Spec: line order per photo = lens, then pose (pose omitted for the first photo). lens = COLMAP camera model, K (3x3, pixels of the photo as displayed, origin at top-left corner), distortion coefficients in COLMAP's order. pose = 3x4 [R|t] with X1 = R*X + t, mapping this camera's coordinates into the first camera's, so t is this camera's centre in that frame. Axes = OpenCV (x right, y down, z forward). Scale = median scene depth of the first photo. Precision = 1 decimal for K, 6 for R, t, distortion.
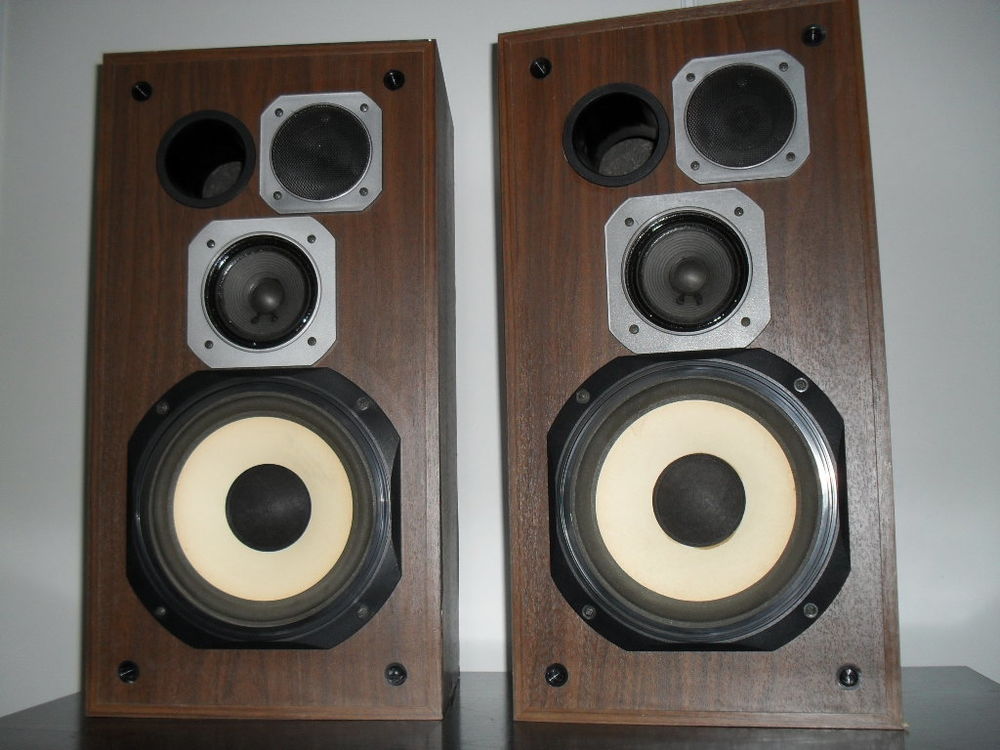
lens RADIAL K [[921.4, 0, 500.0], [0, 921.4, 375.0], [0, 0, 1]] dist [-0.137144, 0.140973]
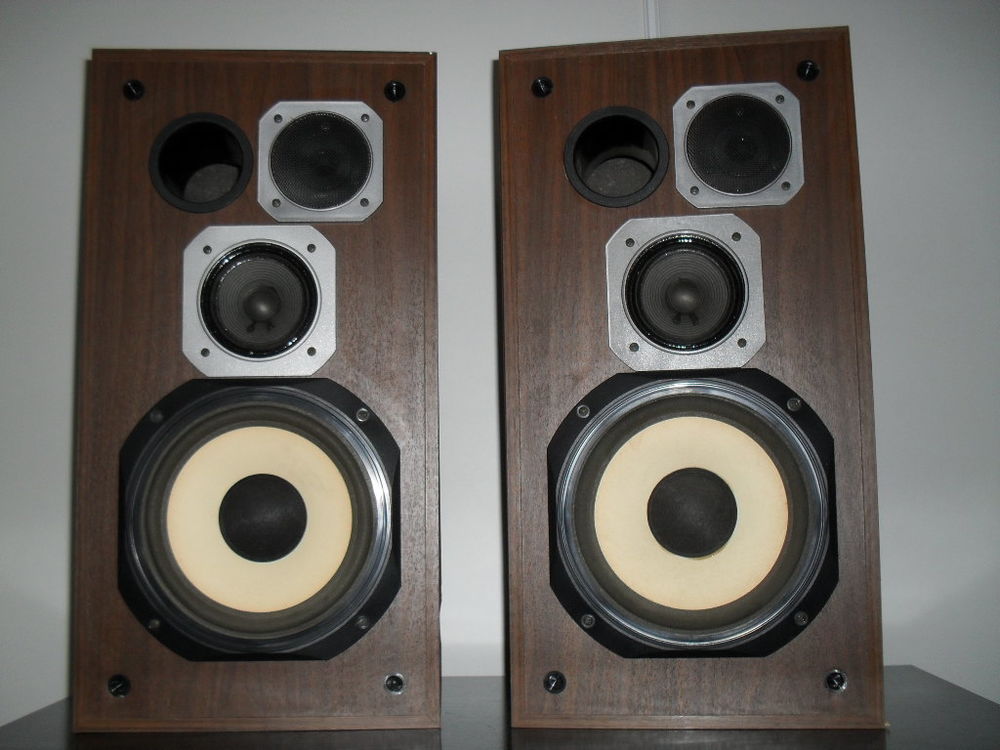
lens RADIAL K [[921.4, 0, 500.0], [0, 921.4, 375.0], [0, 0, 1]] dist [-0.137144, 0.140973]
pose [[0.994729, 0.017113, 0.101105, -0.103994], [-0.017724, 0.999830, 0.005151, -0.020356], [-0.101000, -0.006916, 0.994862, -0.012374]]
